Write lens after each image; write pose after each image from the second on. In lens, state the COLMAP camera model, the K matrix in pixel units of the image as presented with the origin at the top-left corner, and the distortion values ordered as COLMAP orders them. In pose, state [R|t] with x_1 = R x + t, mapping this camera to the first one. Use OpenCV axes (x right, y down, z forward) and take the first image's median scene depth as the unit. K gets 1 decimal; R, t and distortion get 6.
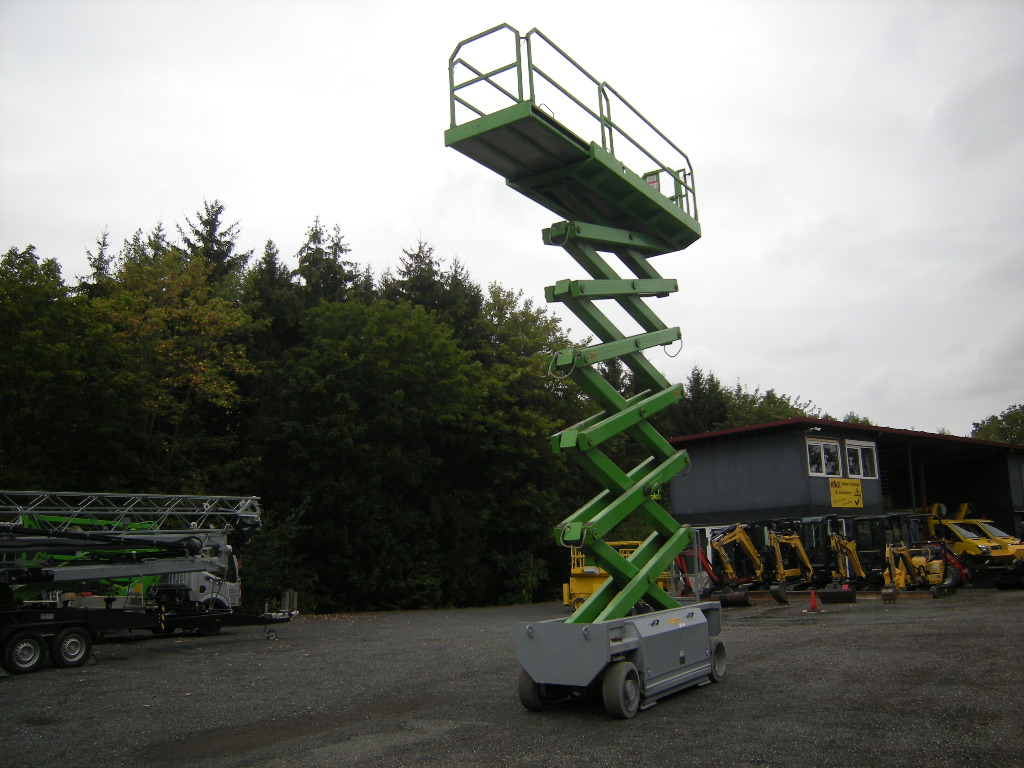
lens RADIAL K [[857.1, 0, 512.0], [0, 857.1, 384.0], [0, 0, 1]] dist [-0.123598, 0.062897]
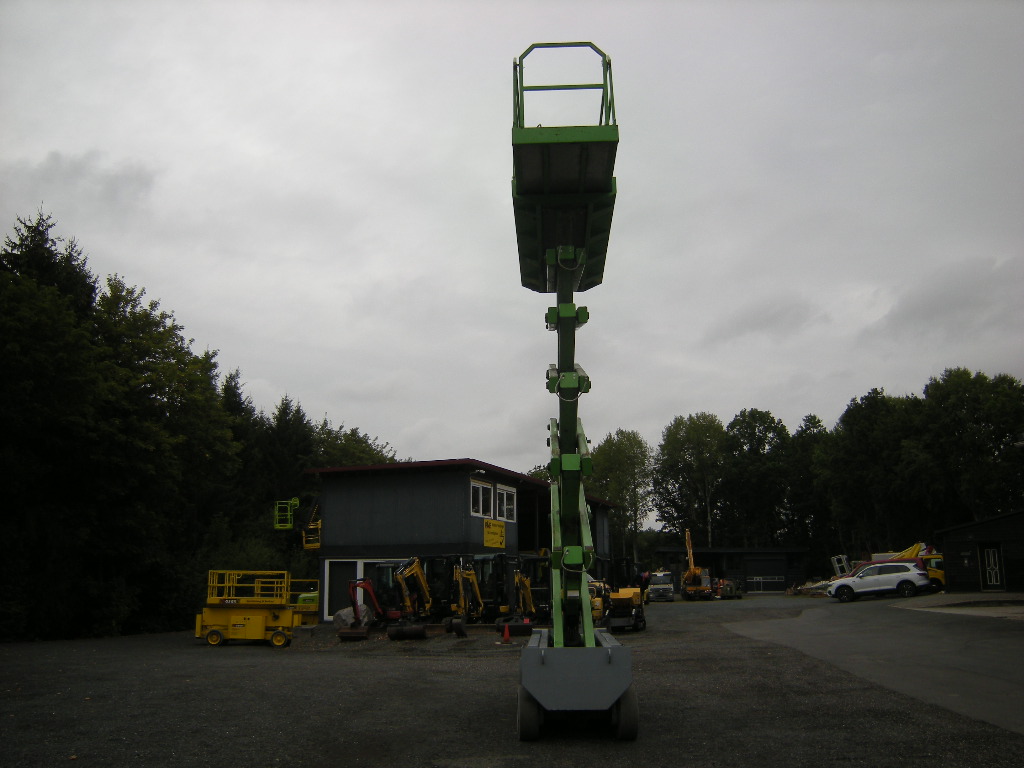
lens RADIAL K [[857.1, 0, 512.0], [0, 857.1, 384.0], [0, 0, 1]] dist [-0.123598, 0.062897]
pose [[0.851115, 0.134226, 0.507530, -0.146868], [-0.113458, 0.990944, -0.071807, 0.015336], [-0.512573, 0.003533, 0.858637, 0.051374]]
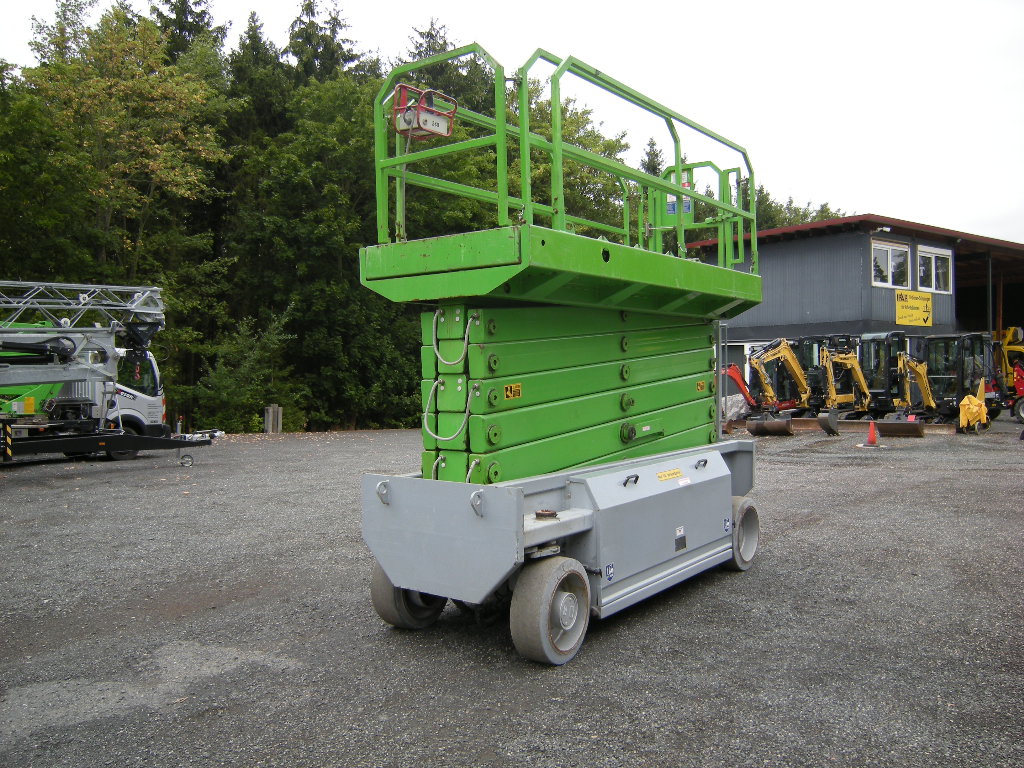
lens RADIAL K [[849.8, 0, 512.0], [0, 849.8, 384.0], [0, 0, 1]] dist [-0.116587, 0.053628]
pose [[0.998566, 0.019524, -0.049849, 0.034060], [-0.008708, 0.977963, 0.208595, 0.031215], [0.052823, -0.207862, 0.976731, 0.136825]]
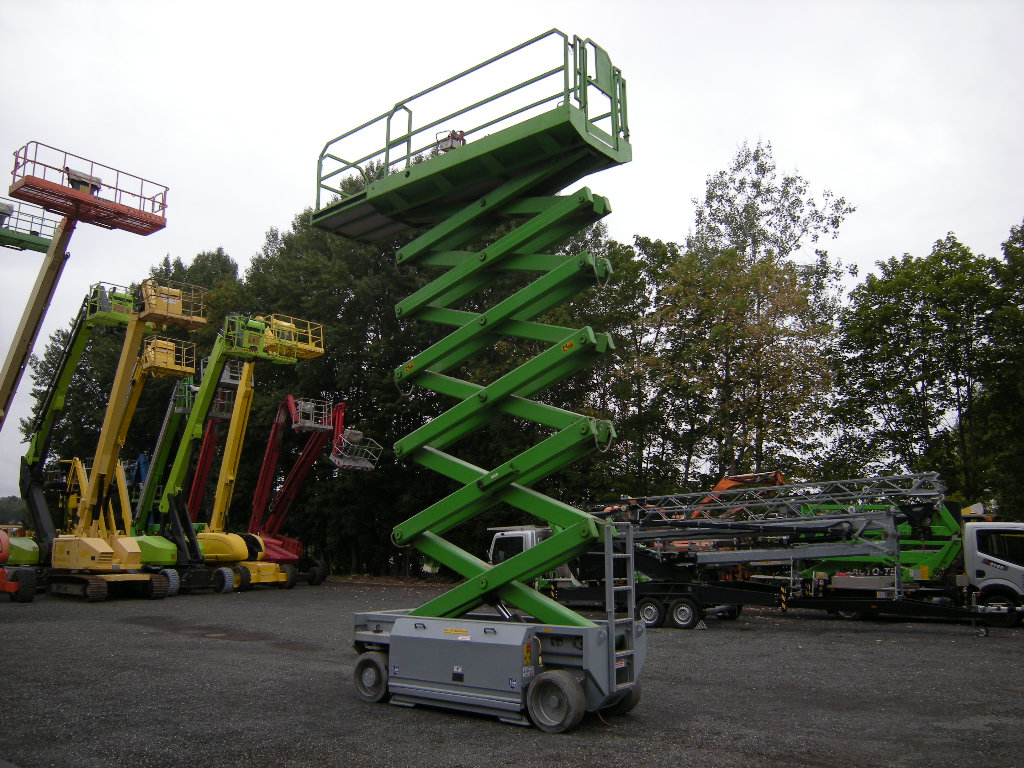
lens RADIAL K [[857.1, 0, 512.0], [0, 857.1, 384.0], [0, 0, 1]] dist [-0.123598, 0.062897]
pose [[-0.095809, -0.158858, -0.982642, 0.332584], [0.202322, 0.963468, -0.175485, 0.058914], [0.974621, -0.215623, -0.060168, 0.349256]]
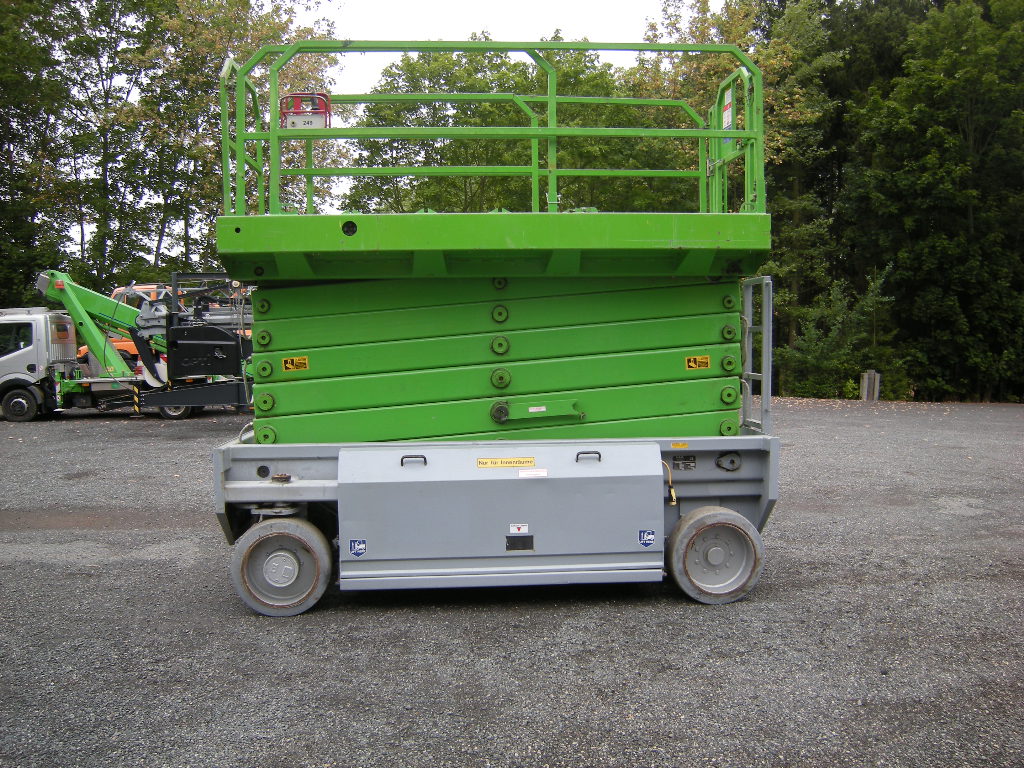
lens RADIAL K [[849.8, 0, 512.0], [0, 849.8, 384.0], [0, 0, 1]] dist [-0.116587, 0.053628]
pose [[0.614163, 0.063285, -0.786637, 0.173977], [0.144427, 0.970932, 0.190872, 0.042073], [0.775851, -0.230838, 0.587171, 0.215546]]
